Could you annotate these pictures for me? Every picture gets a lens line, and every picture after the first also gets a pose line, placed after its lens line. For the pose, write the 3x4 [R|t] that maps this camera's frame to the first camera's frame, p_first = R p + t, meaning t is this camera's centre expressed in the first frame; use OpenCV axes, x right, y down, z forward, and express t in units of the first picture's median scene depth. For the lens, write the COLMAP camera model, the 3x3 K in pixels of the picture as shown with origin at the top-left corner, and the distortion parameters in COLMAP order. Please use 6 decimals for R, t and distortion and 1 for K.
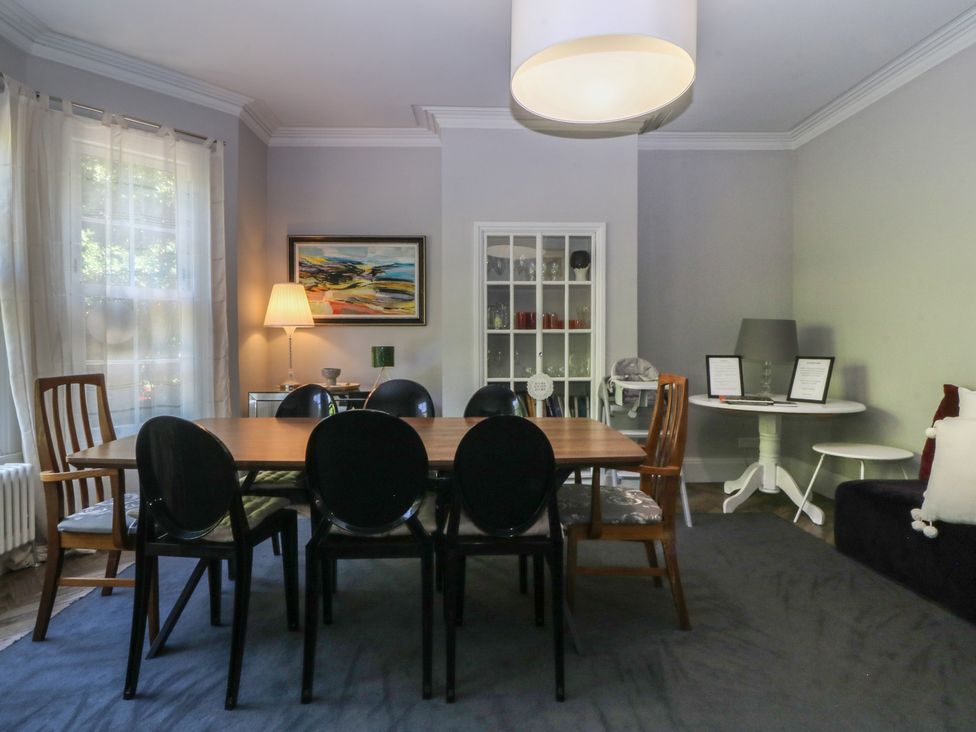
lens RADIAL K [[535.4, 0, 487.7], [0, 535.4, 351.6], [0, 0, 1]] dist [0.005174, -0.014197]
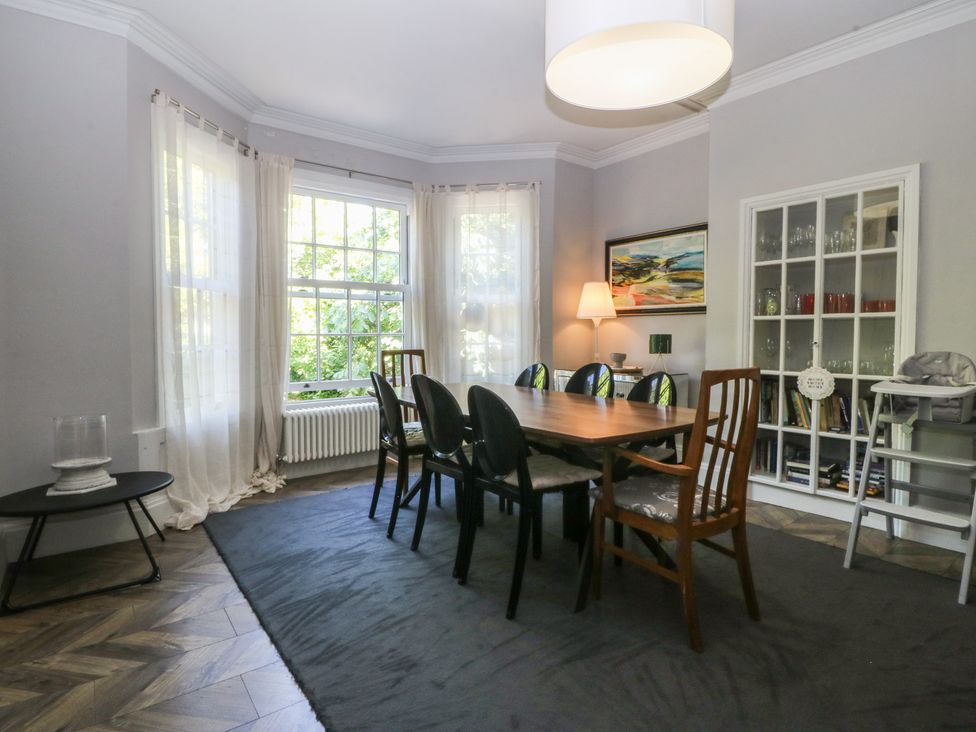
lens RADIAL K [[535.4, 0, 487.7], [0, 535.4, 351.6], [0, 0, 1]] dist [0.005174, -0.014197]
pose [[0.567171, 0.029037, -0.823088, 0.486926], [-0.010233, 0.999550, 0.028211, -0.001923], [0.823536, -0.007578, 0.567213, 0.111875]]
